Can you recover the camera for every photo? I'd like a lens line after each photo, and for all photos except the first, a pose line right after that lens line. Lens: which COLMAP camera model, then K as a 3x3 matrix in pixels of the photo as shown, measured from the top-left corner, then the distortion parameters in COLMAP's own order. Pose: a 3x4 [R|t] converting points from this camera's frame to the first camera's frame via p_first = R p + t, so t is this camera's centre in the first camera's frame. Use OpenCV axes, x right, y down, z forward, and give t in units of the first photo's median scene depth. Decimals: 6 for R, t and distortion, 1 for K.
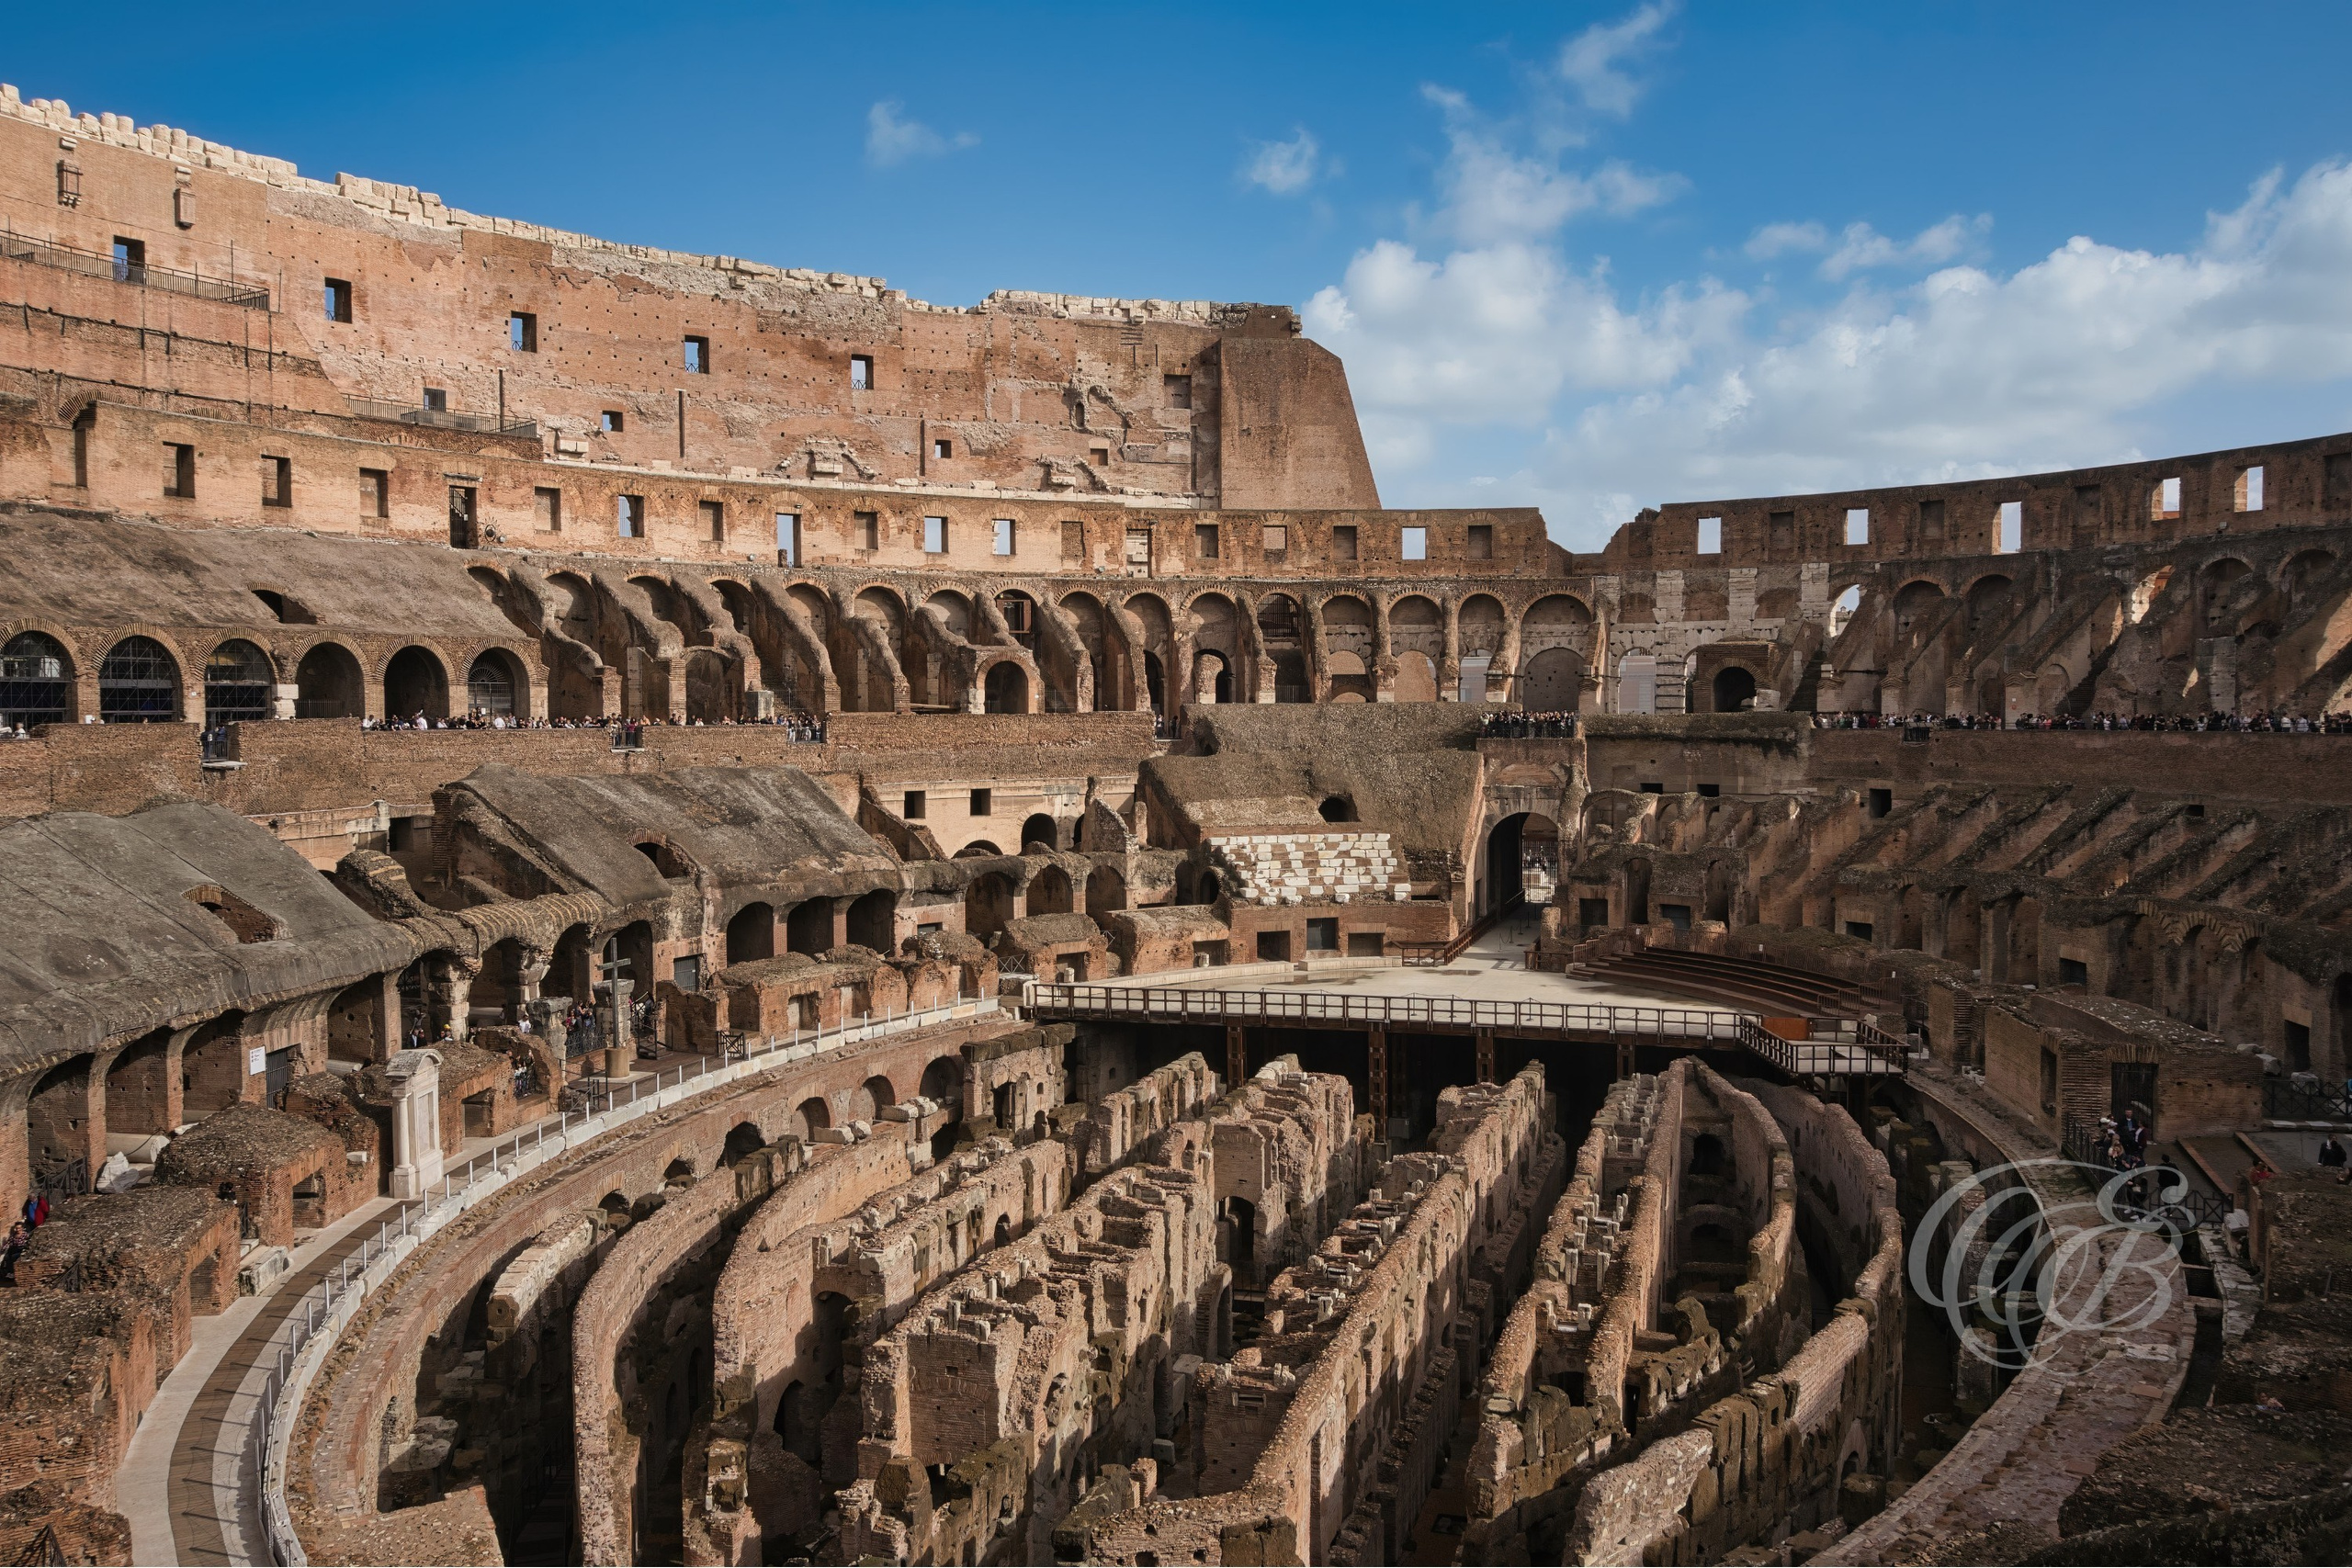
lens RADIAL K [[1776.5, 0, 1176.0], [0, 1776.5, 784.0], [0, 0, 1]] dist [-0.007869, -0.002522]
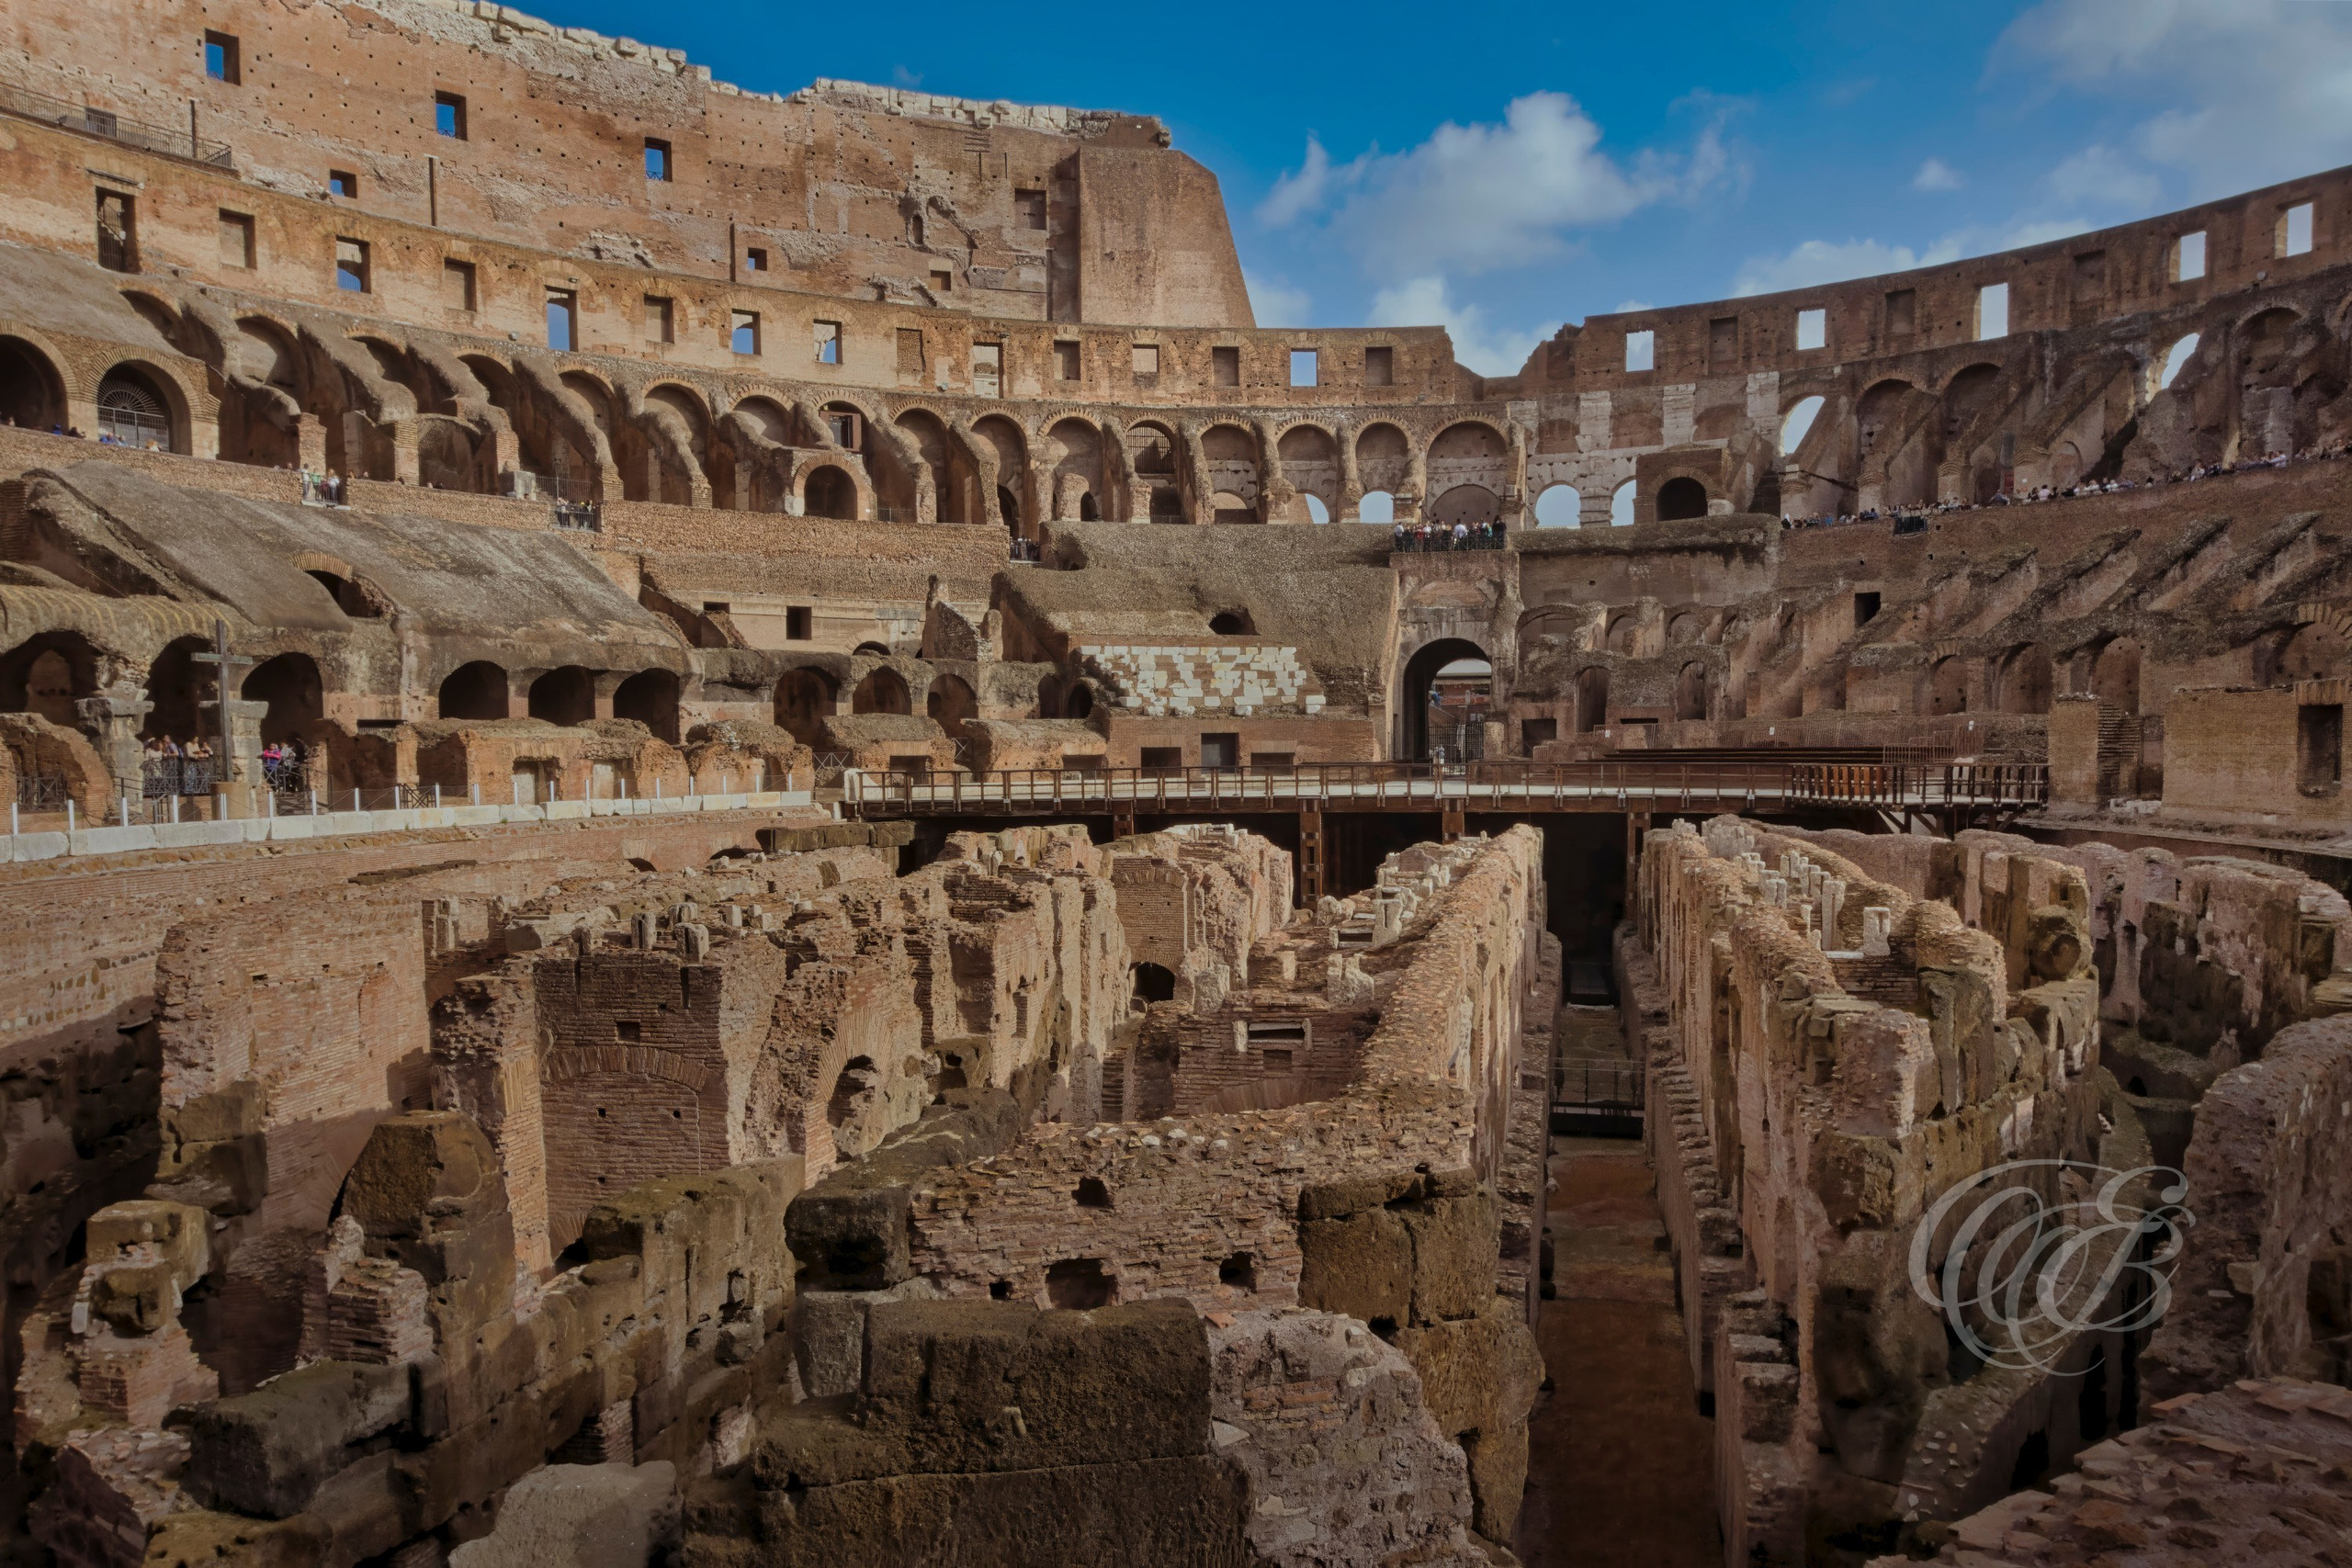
lens RADIAL K [[1845.4, 0, 1176.0], [0, 1845.4, 784.0], [0, 0, 1]] dist [0.002399, -0.009538]
pose [[0.996739, -0.009541, 0.080123, -0.005585], [0.007736, 0.999710, 0.022800, 0.073491], [-0.080318, -0.022106, 0.996524, 0.143897]]
